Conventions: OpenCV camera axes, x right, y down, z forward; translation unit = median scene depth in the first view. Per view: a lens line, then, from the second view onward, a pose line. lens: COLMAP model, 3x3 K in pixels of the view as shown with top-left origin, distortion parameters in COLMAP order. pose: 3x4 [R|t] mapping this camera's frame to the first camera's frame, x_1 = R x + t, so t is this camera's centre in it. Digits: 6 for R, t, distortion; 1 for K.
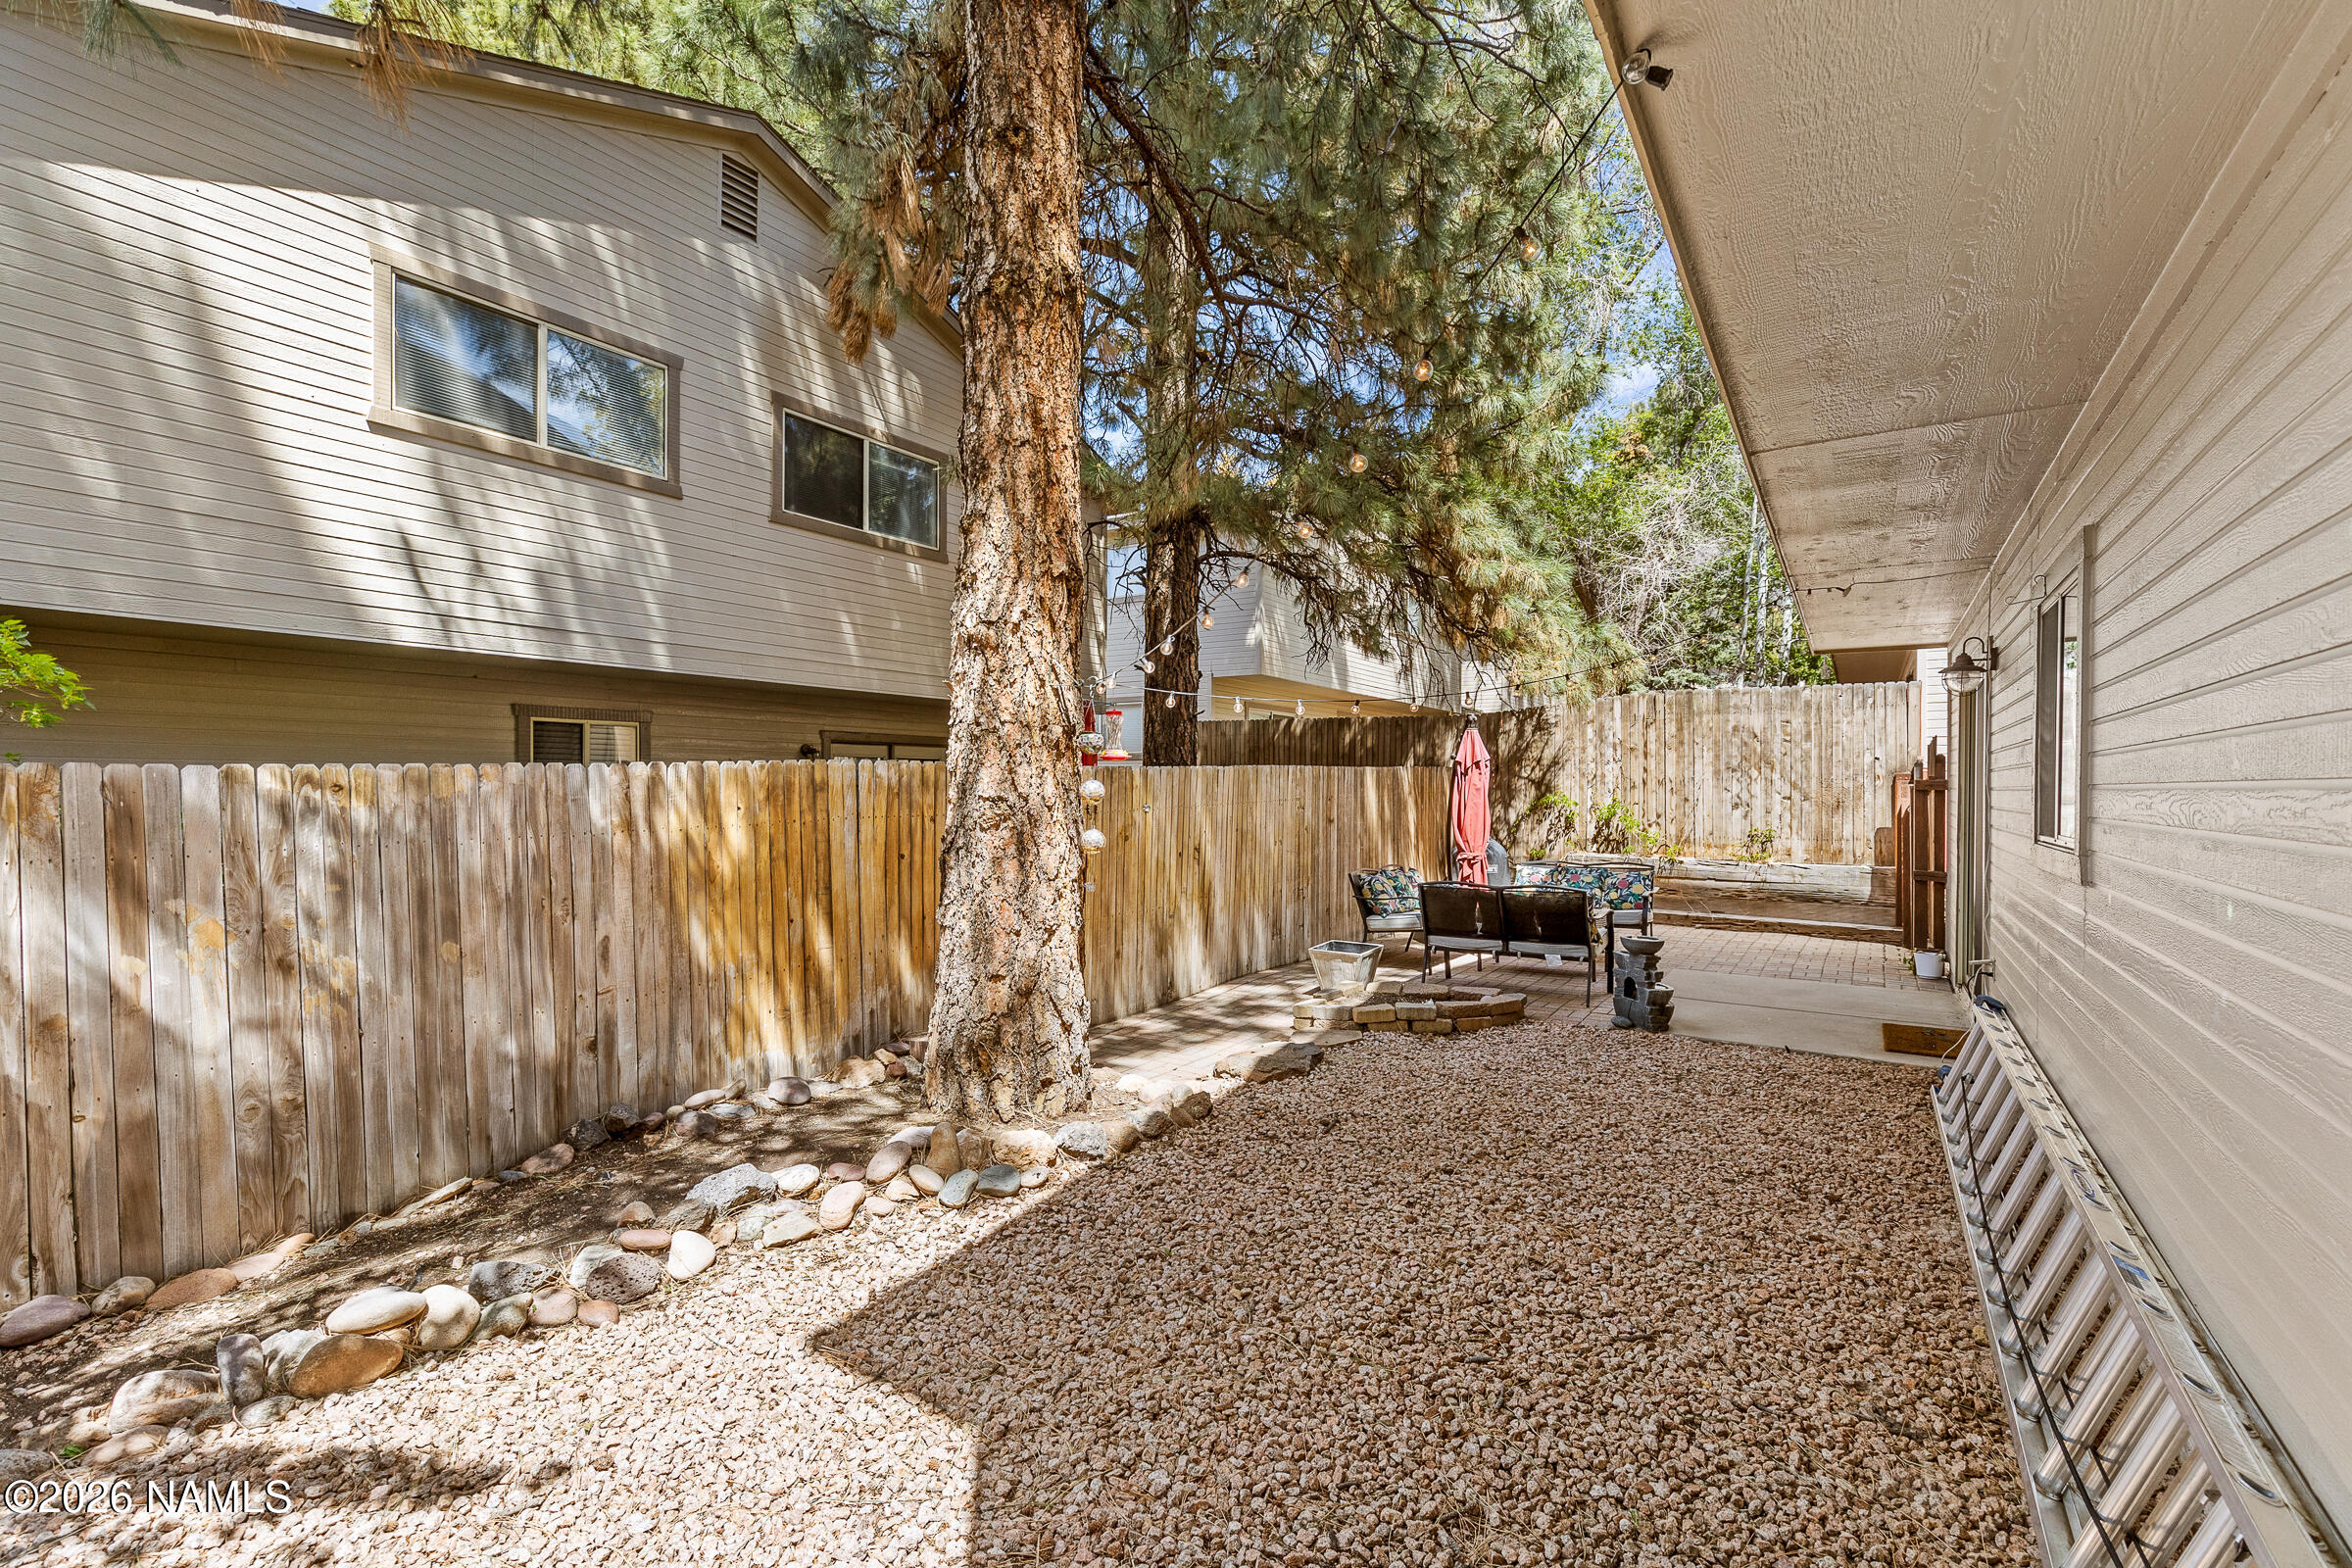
lens RADIAL K [[1052.2, 0, 1186.3], [0, 1052.2, 797.1], [0, 0, 1]] dist [0.000360, -0.000289]
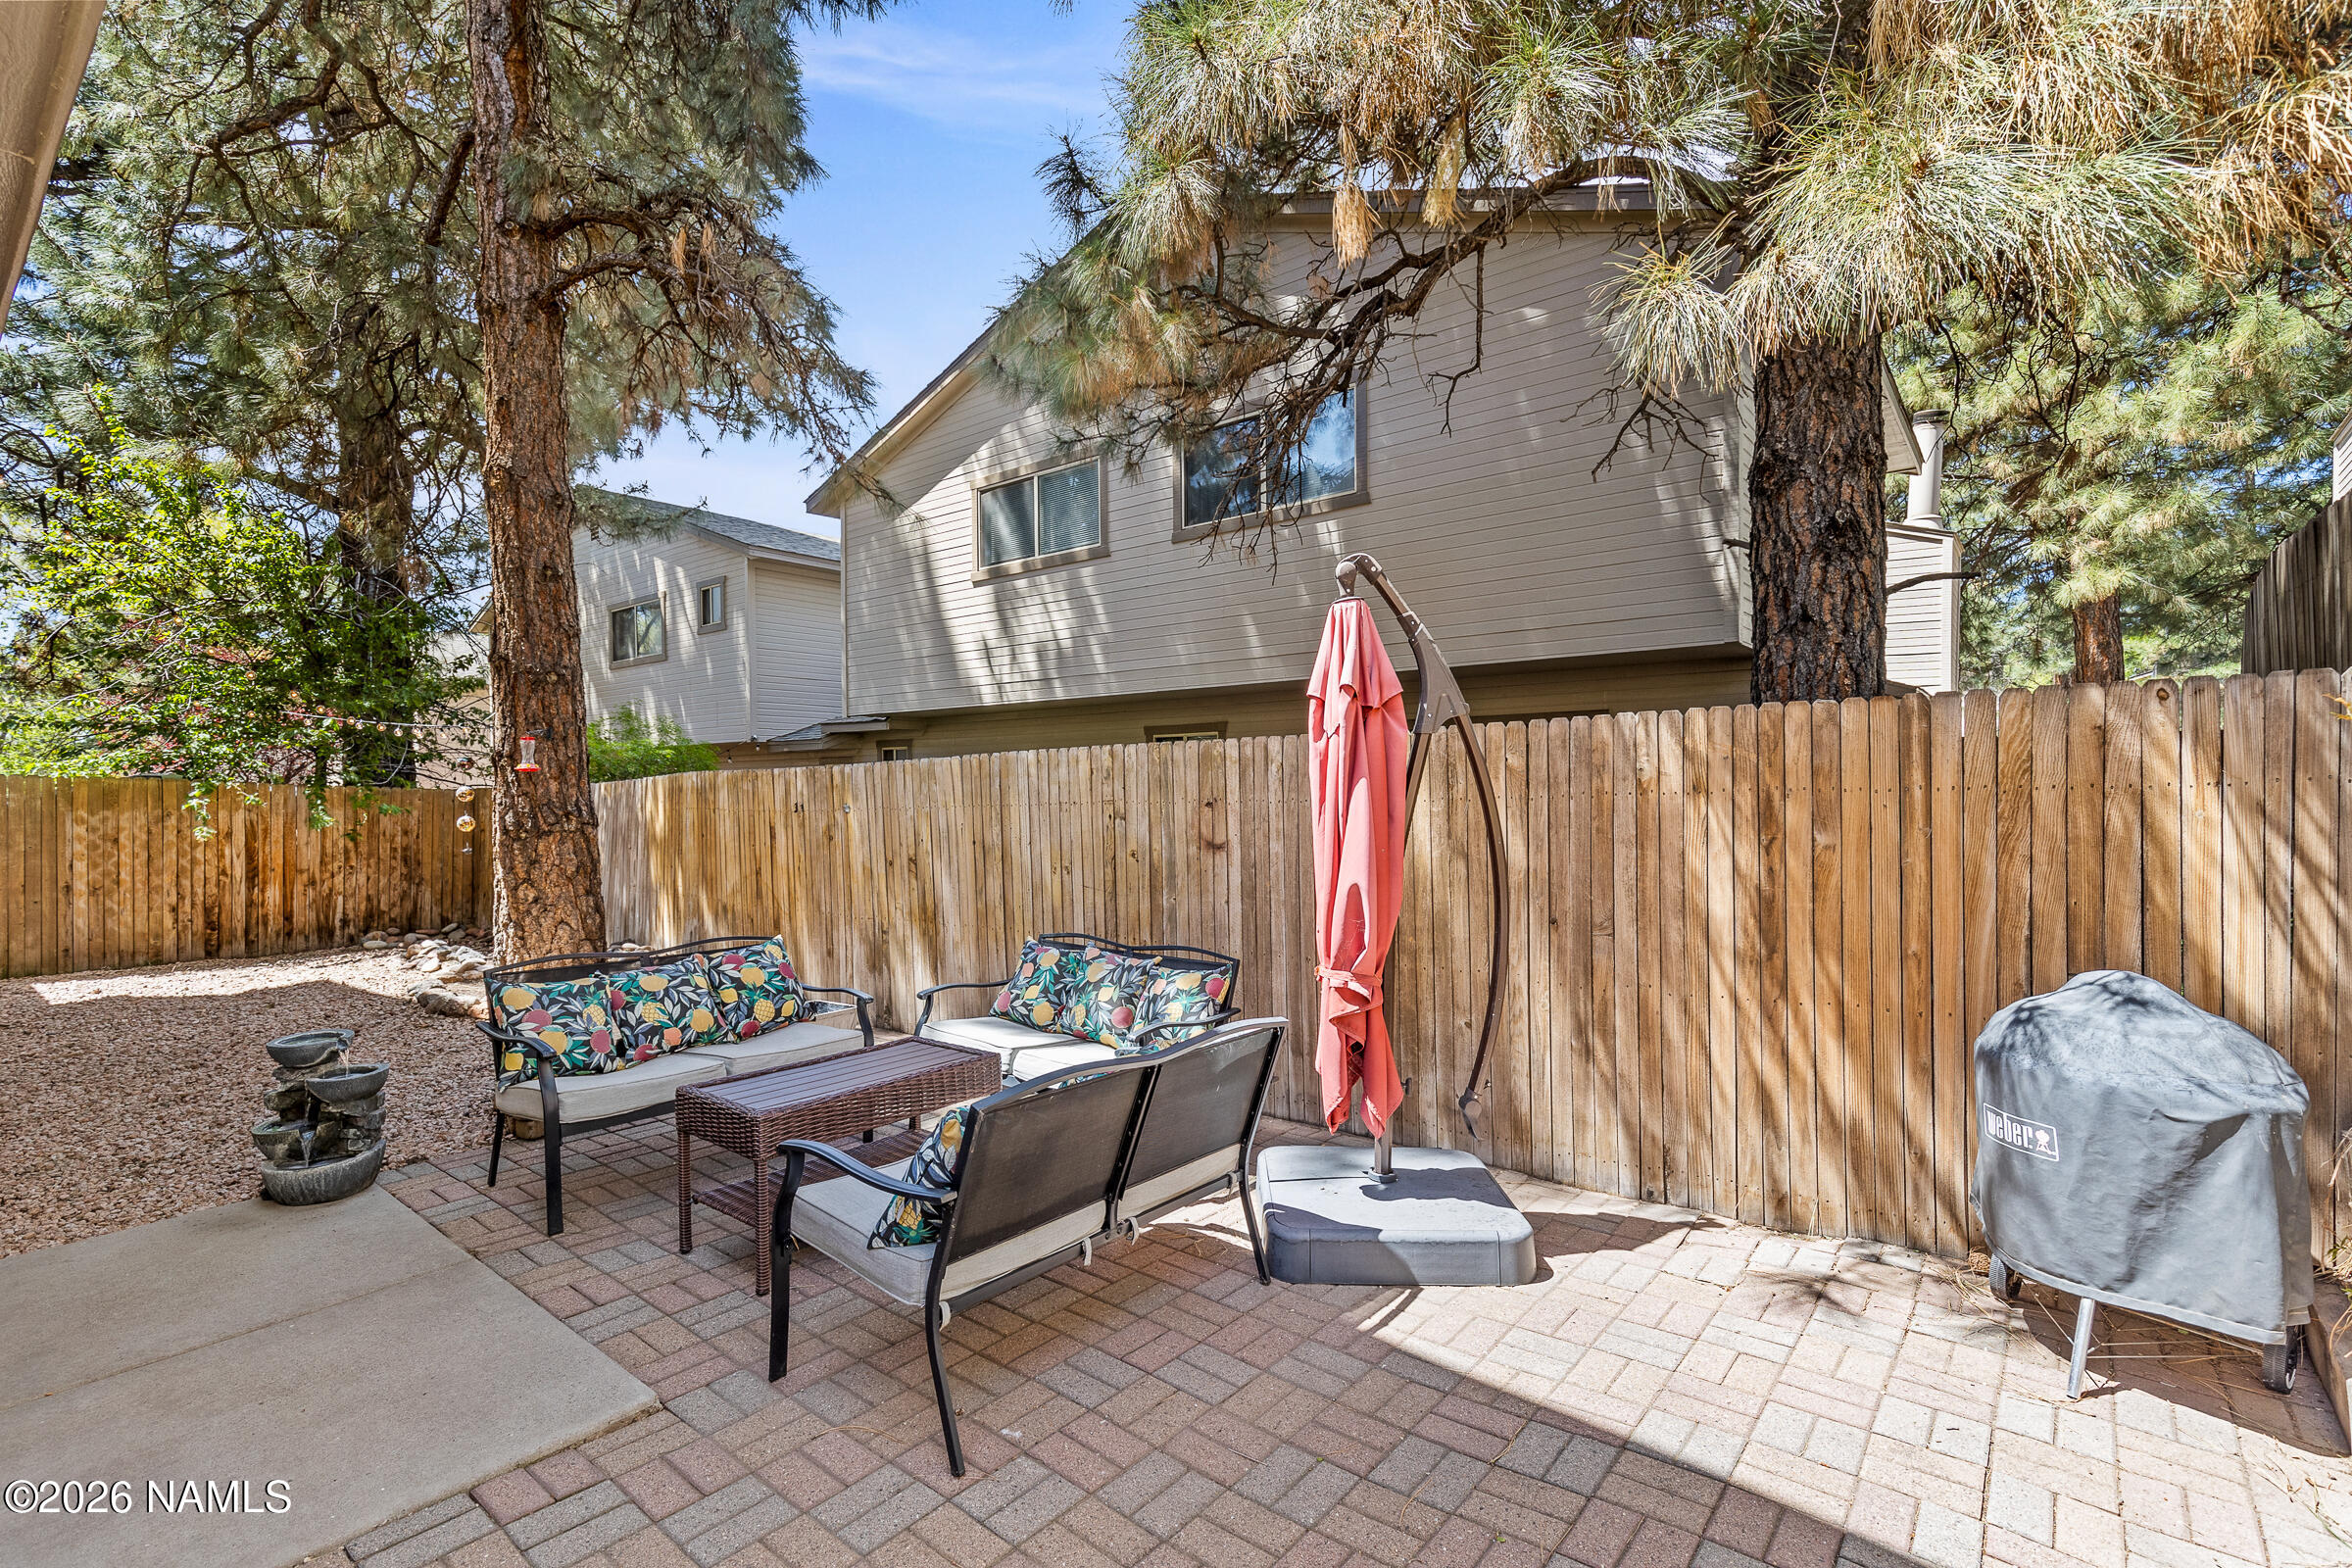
lens RADIAL K [[1052.2, 0, 1186.3], [0, 1052.2, 797.1], [0, 0, 1]] dist [0.000360, -0.000289]
pose [[-0.094800, 0.007975, -0.995464, 0.886937], [0.003095, 0.999965, 0.007716, -0.006284], [0.995491, -0.002349, -0.094822, 1.409563]]
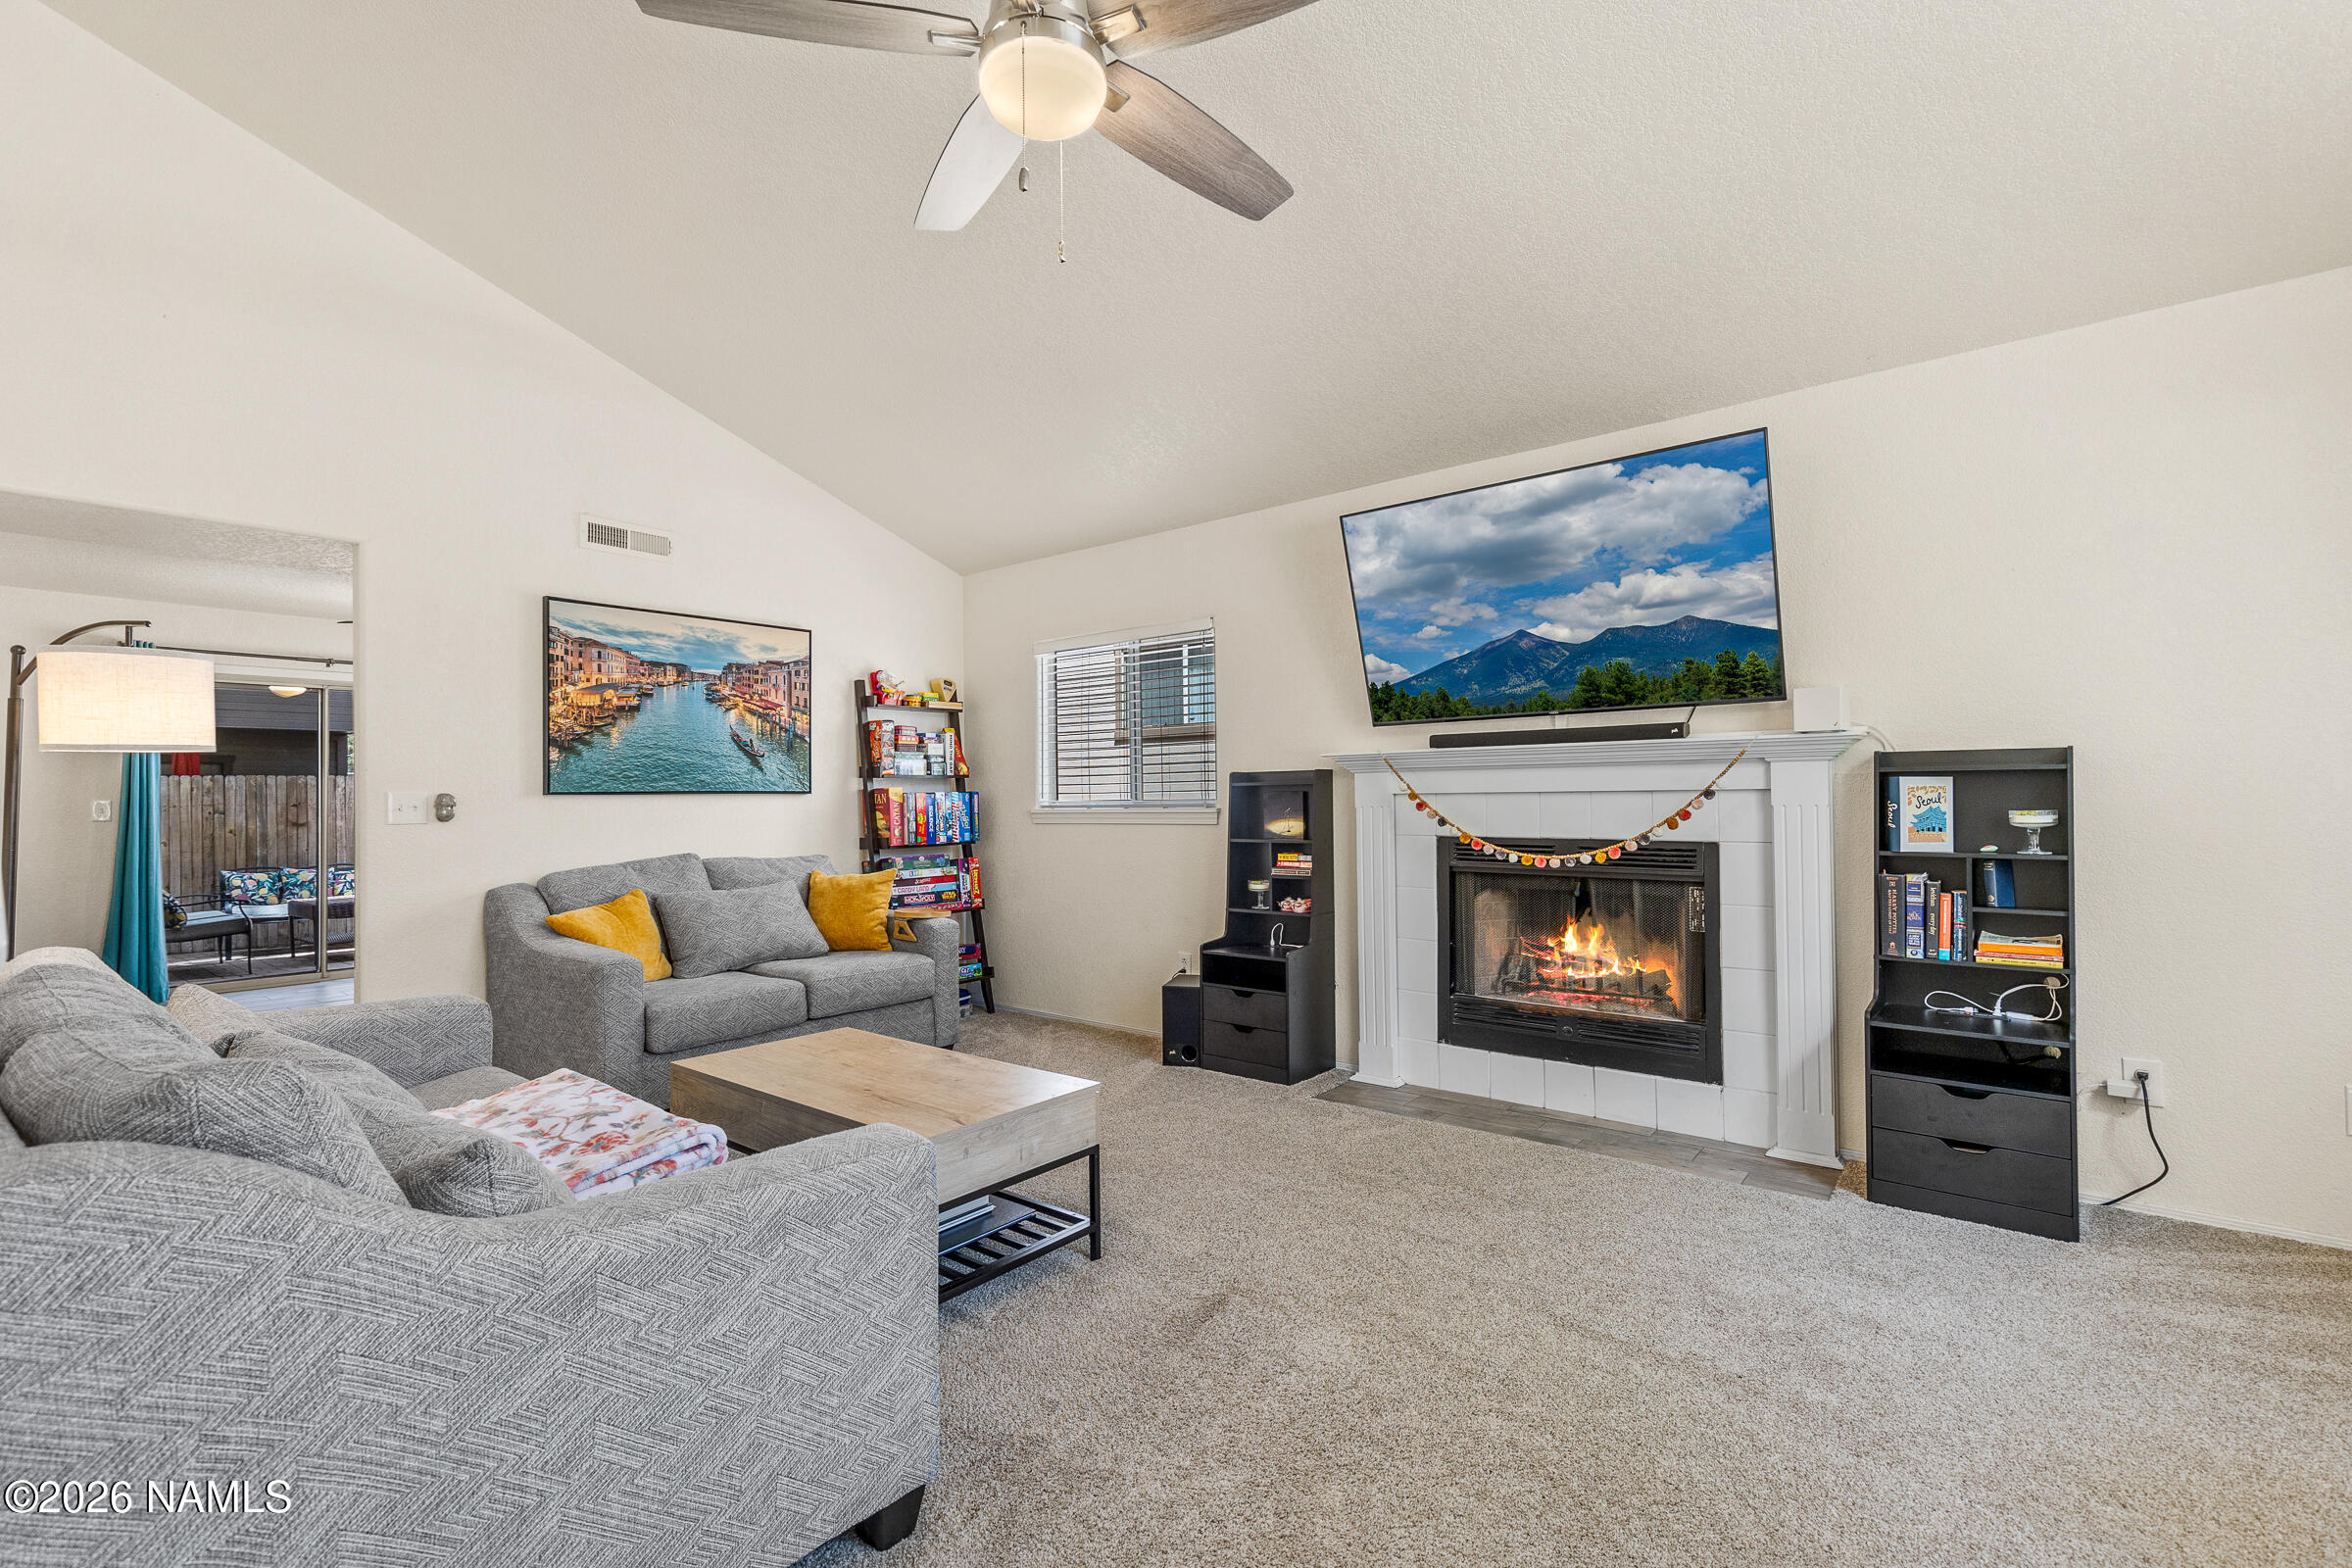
lens RADIAL K [[1052.2, 0, 1186.3], [0, 1052.2, 797.1], [0, 0, 1]] dist [0.000360, -0.000289]
pose [[0.995303, -0.010126, -0.096282, 1.603369], [0.009646, 0.999939, -0.005457, 0.012221], [0.096332, 0.004502, 0.995339, -0.007656]]
